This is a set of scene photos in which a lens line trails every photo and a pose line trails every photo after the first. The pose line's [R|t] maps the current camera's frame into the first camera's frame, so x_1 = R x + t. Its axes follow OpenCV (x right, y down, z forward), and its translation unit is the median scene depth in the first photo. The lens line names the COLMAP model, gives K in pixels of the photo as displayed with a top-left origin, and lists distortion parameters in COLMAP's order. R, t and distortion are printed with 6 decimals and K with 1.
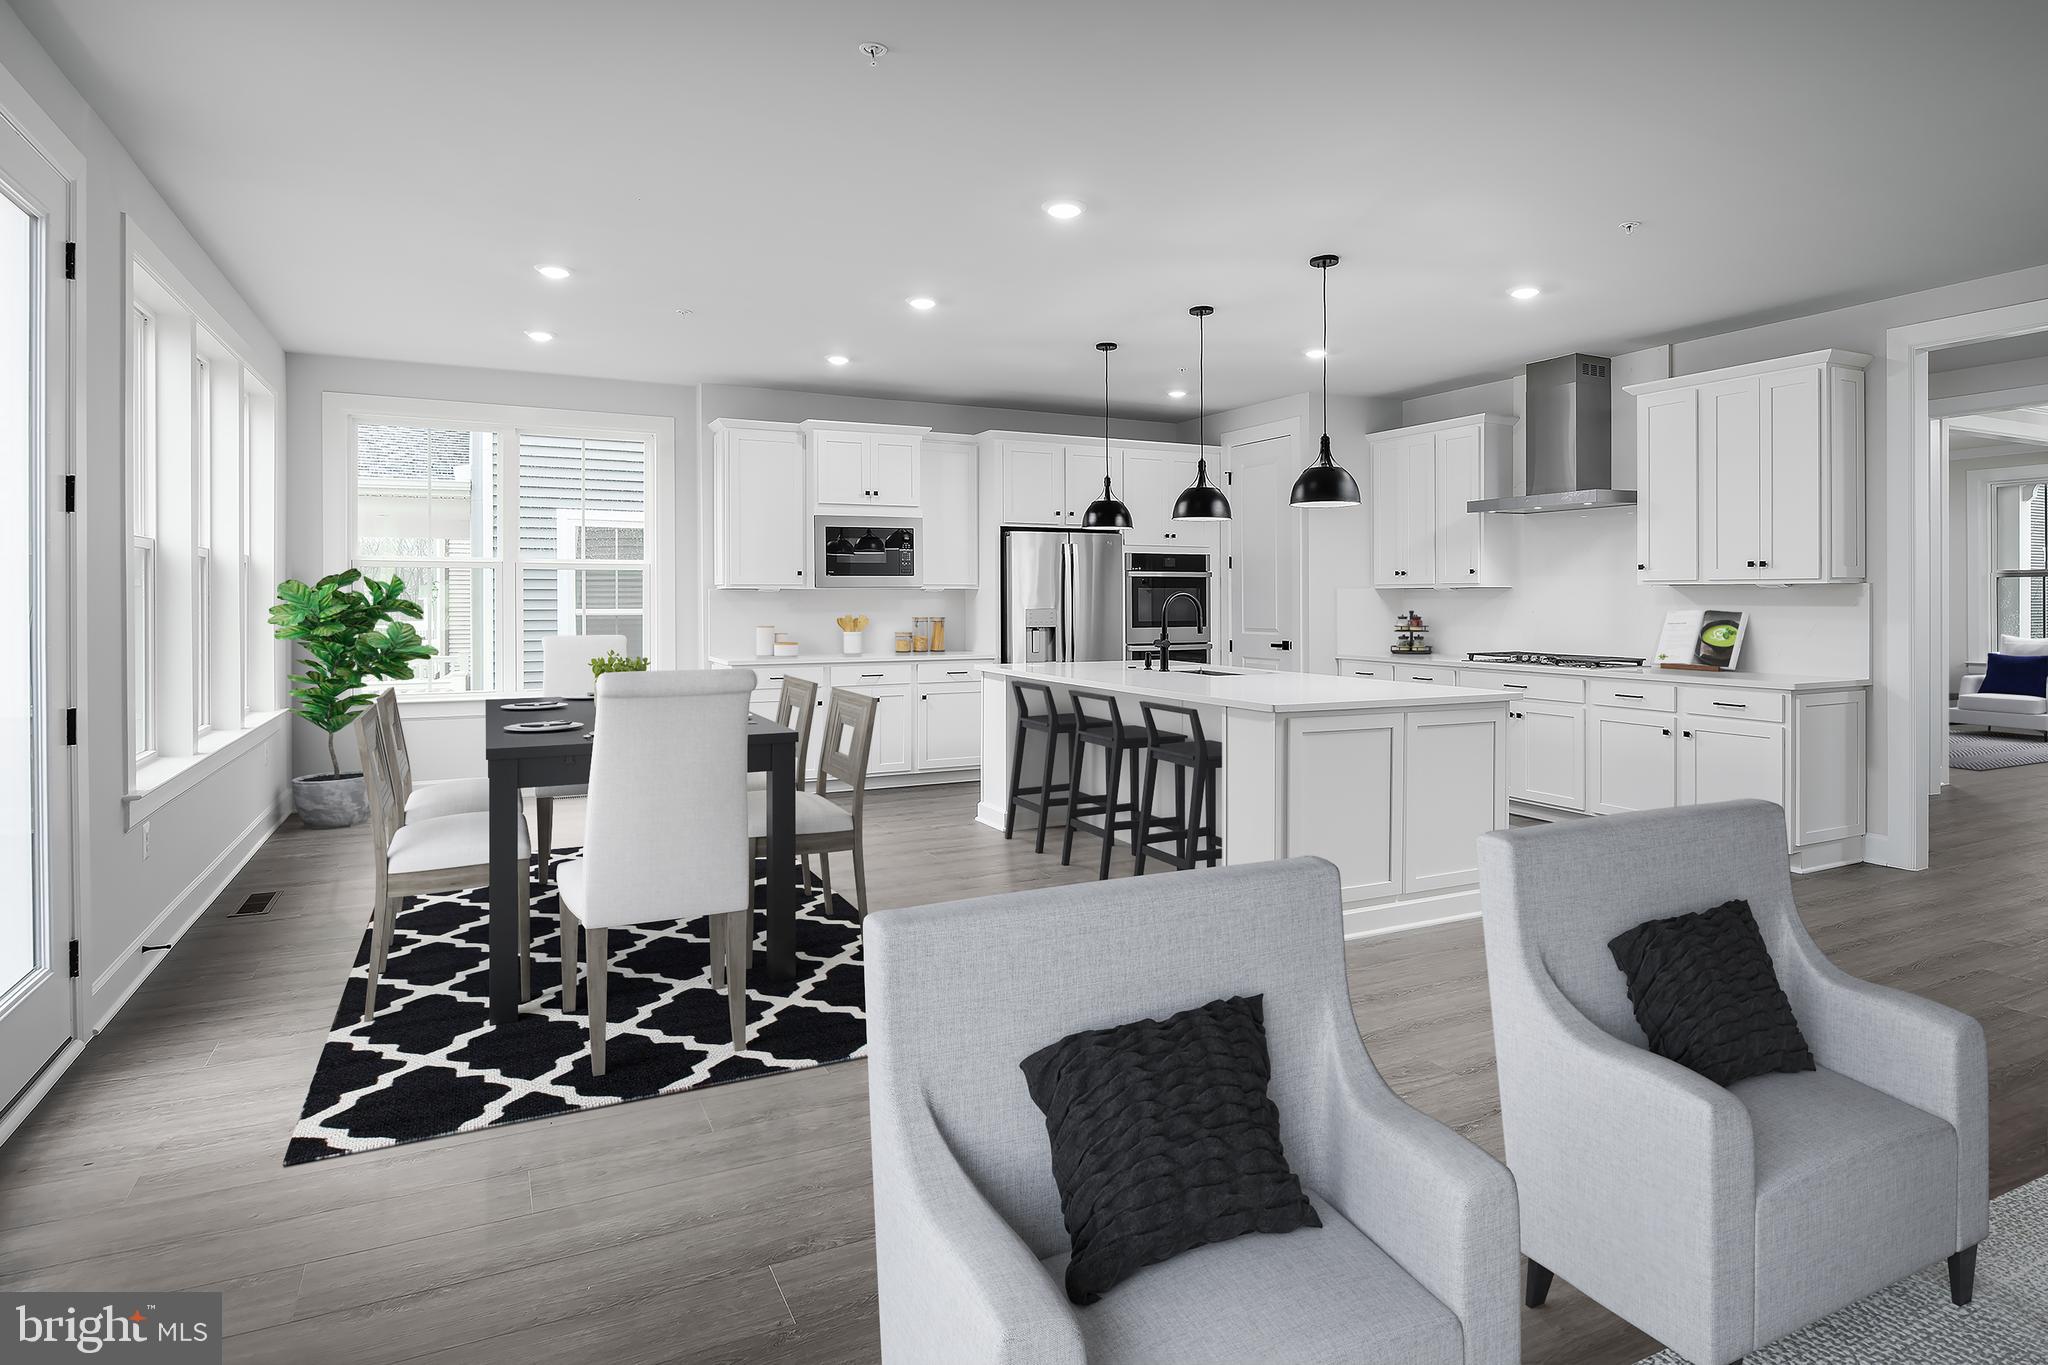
lens RADIAL K [[1128.4, 0, 1027.5], [0, 1128.4, 599.3], [0, 0, 1]] dist [-0.004290, -0.000653]
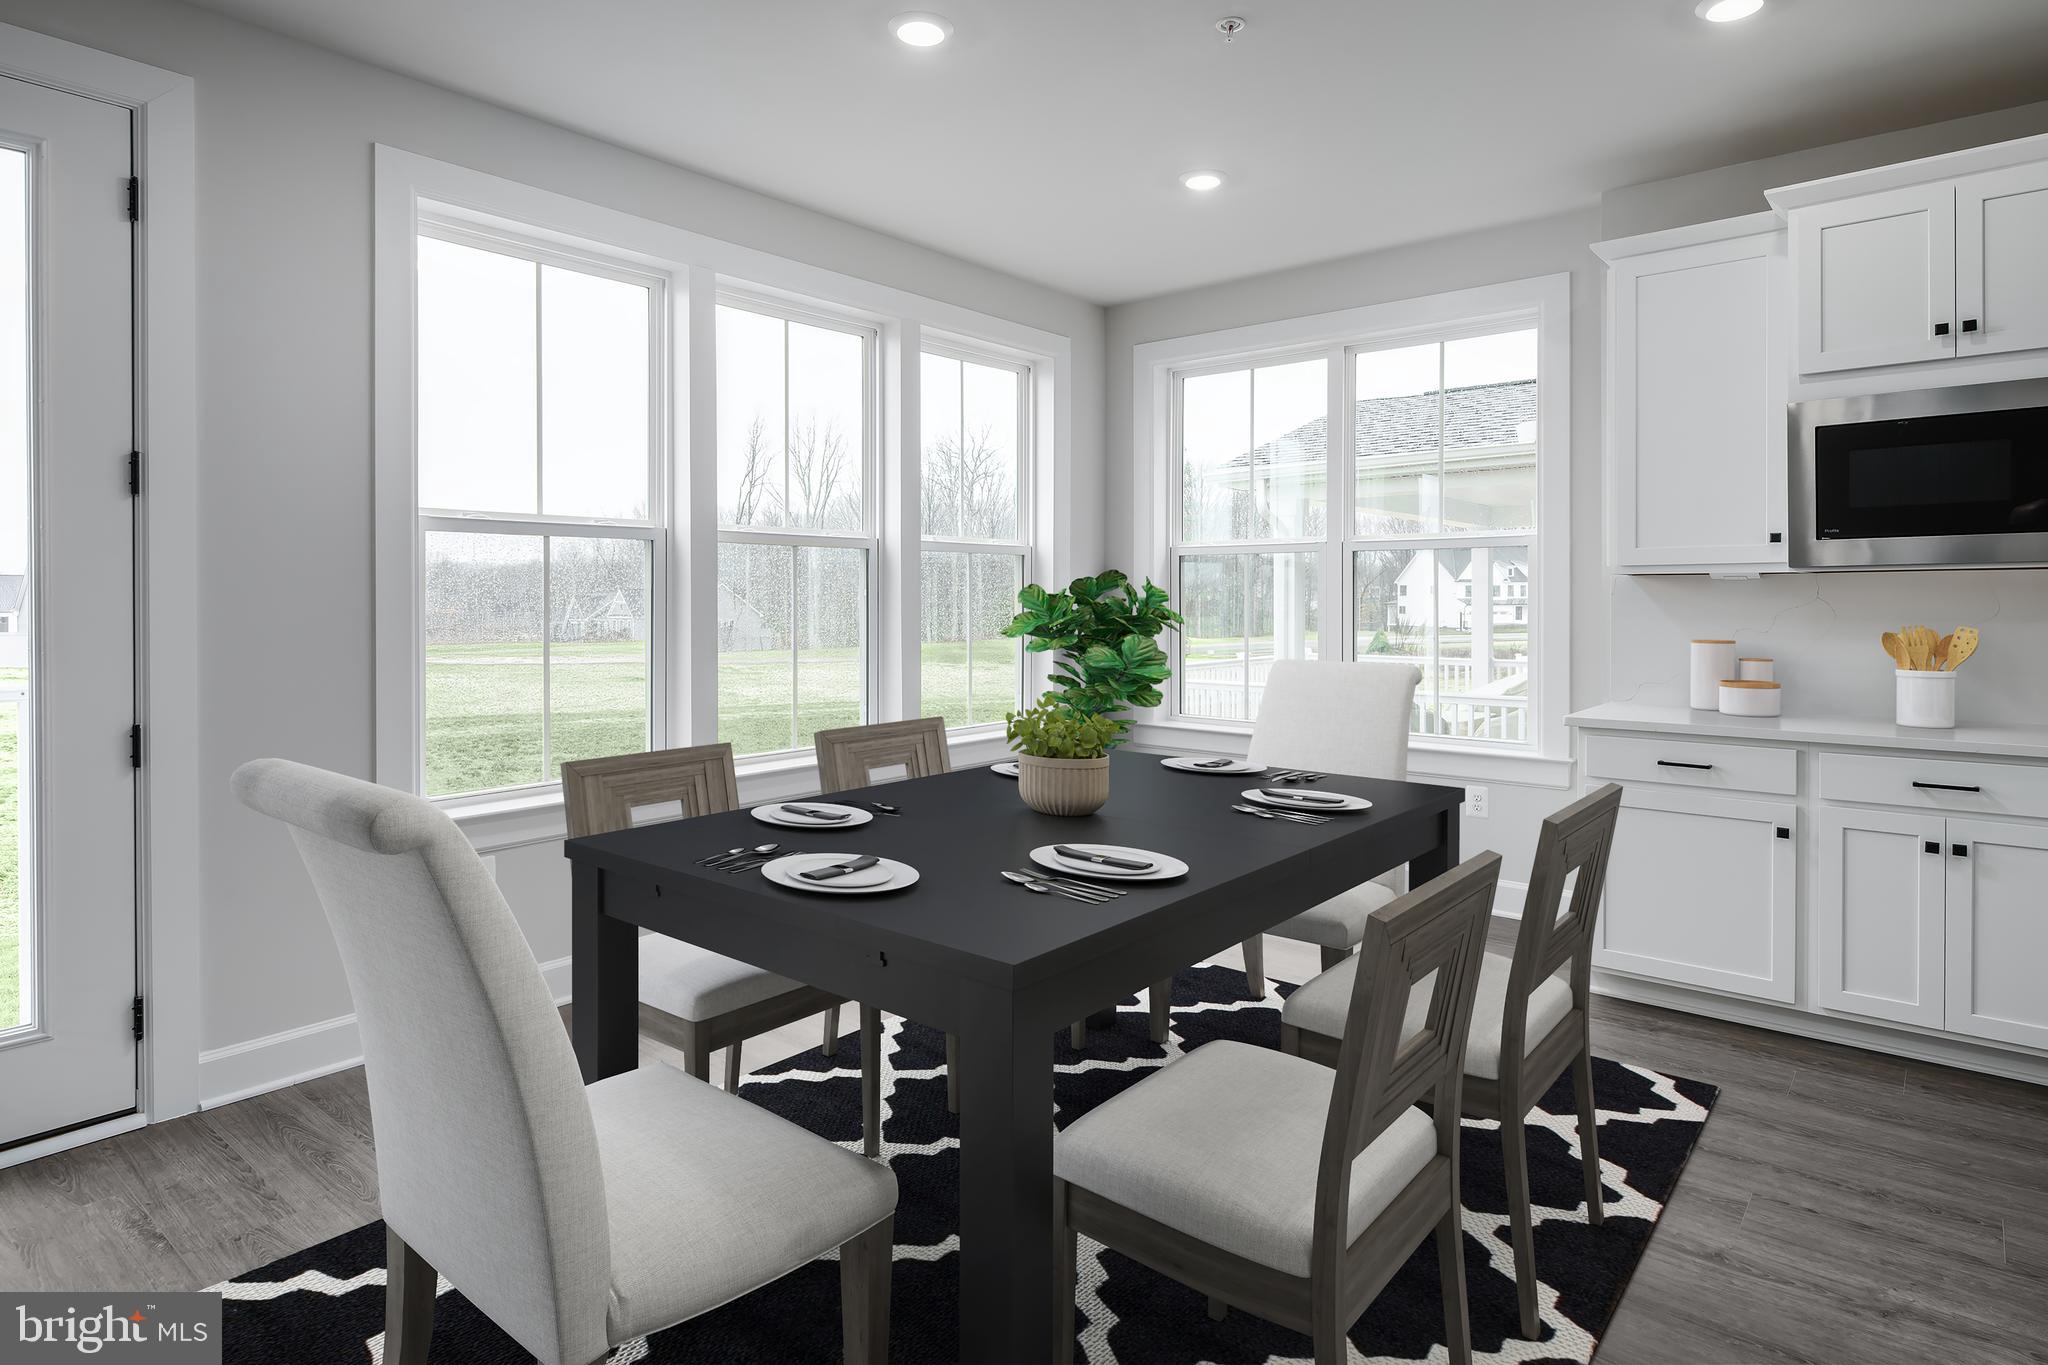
lens RADIAL K [[1128.4, 0, 1027.5], [0, 1128.4, 599.3], [0, 0, 1]] dist [-0.004290, -0.000653]
pose [[0.417841, -0.001538, -0.908519, 0.087986], [0.003456, 0.999994, -0.000104, 0.000816], [0.908513, -0.003096, 0.417844, 0.554697]]
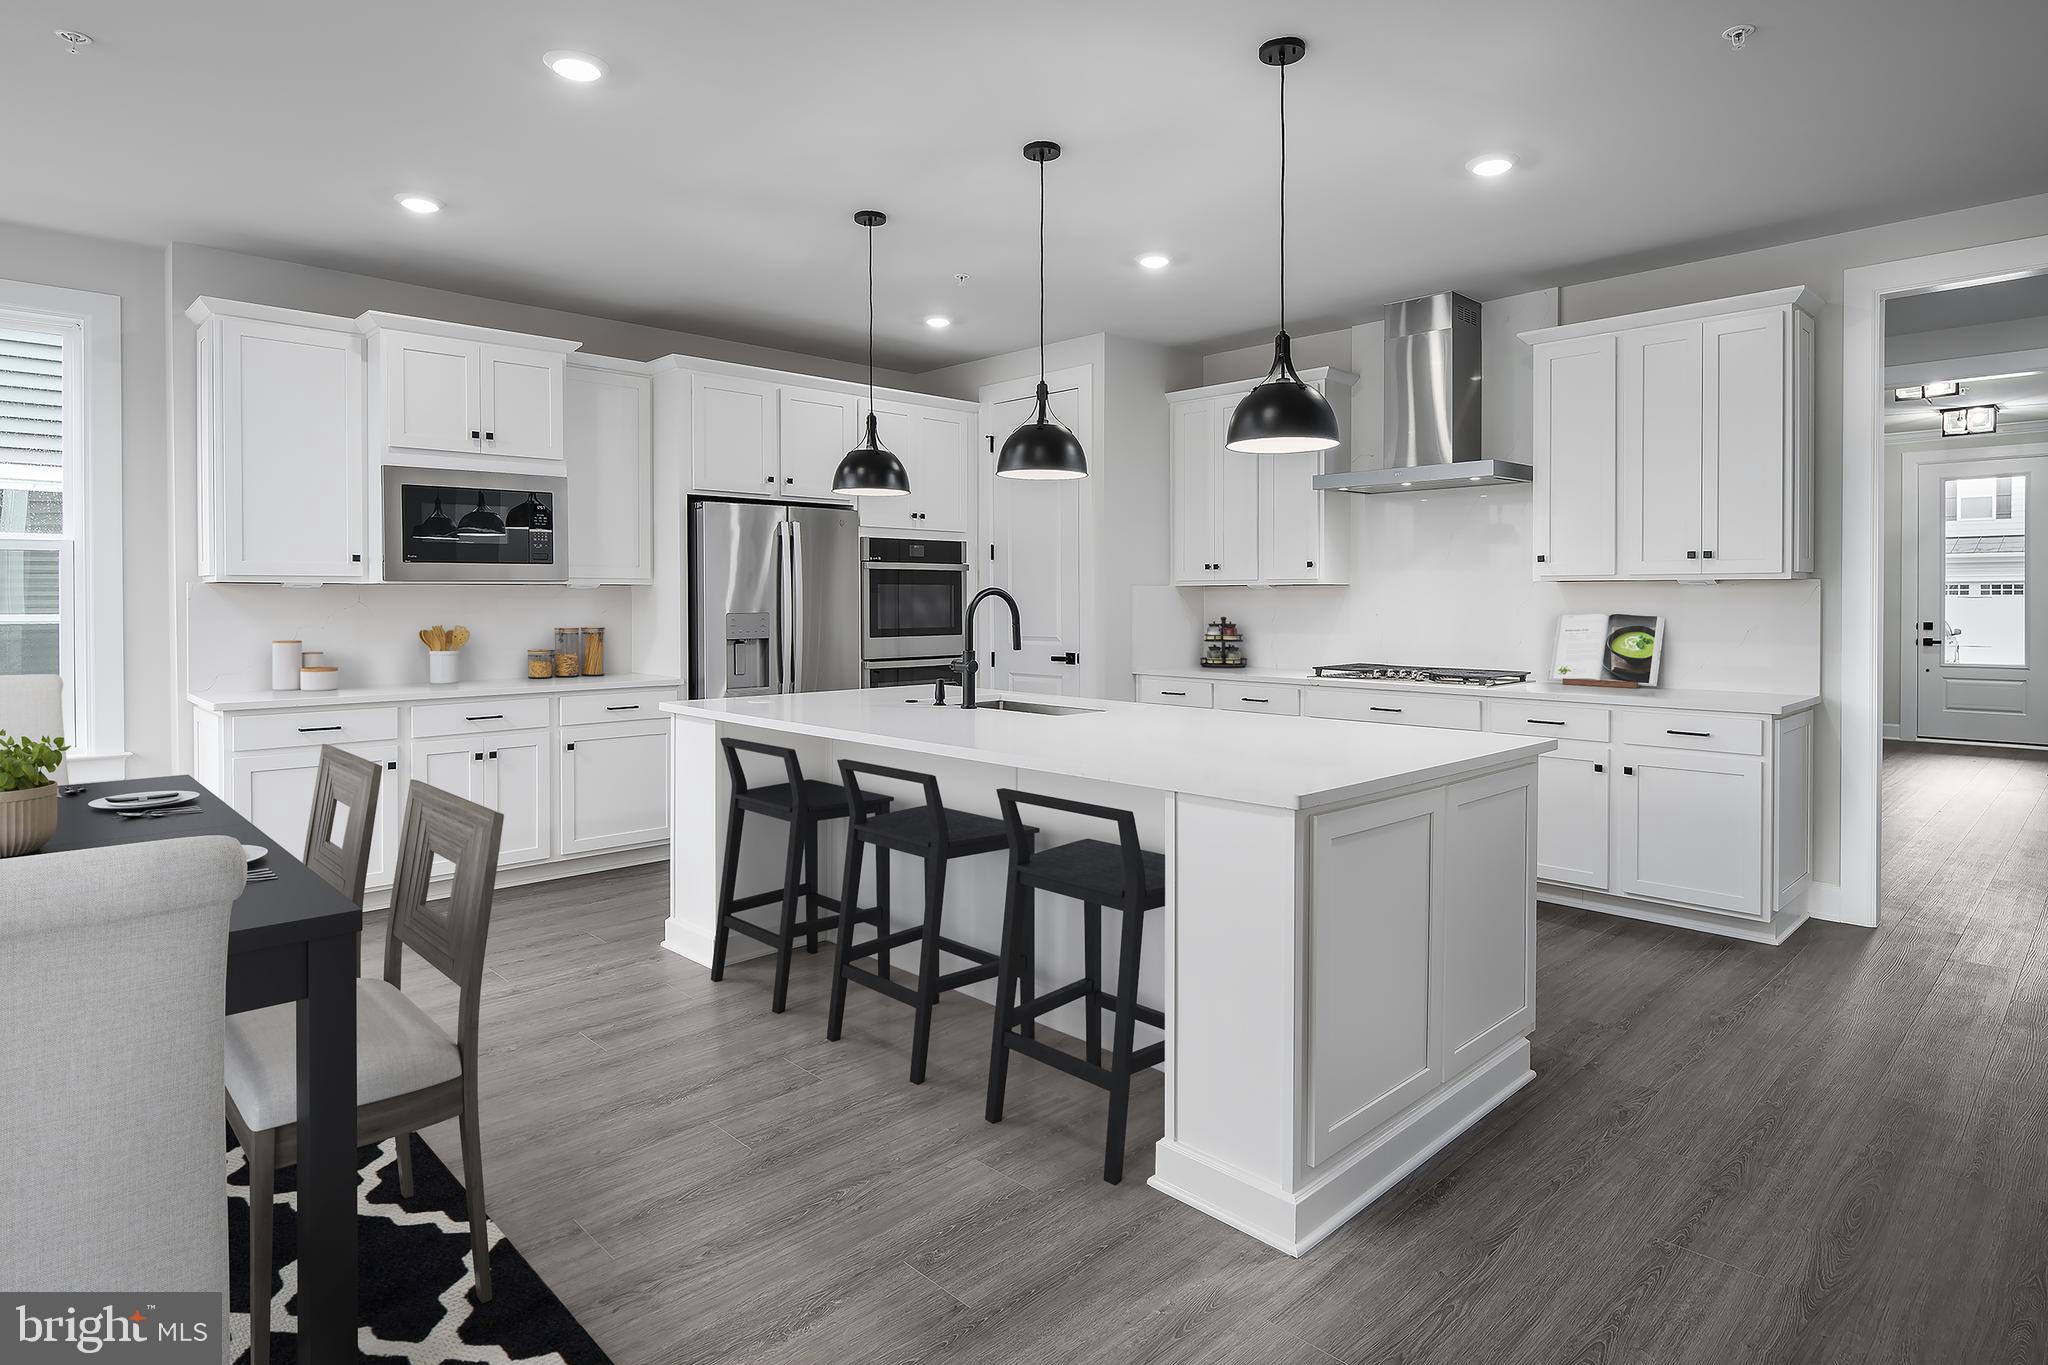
lens RADIAL K [[1112.1, 0, 1030.4], [0, 1112.1, 610.8], [0, 0, 1]] dist [-0.002271, -0.000107]
pose [[0.951289, -0.003472, 0.308282, -0.037444], [0.000457, 0.999951, 0.009852, 0.000287], [-0.308301, -0.009231, 0.951244, 0.306807]]
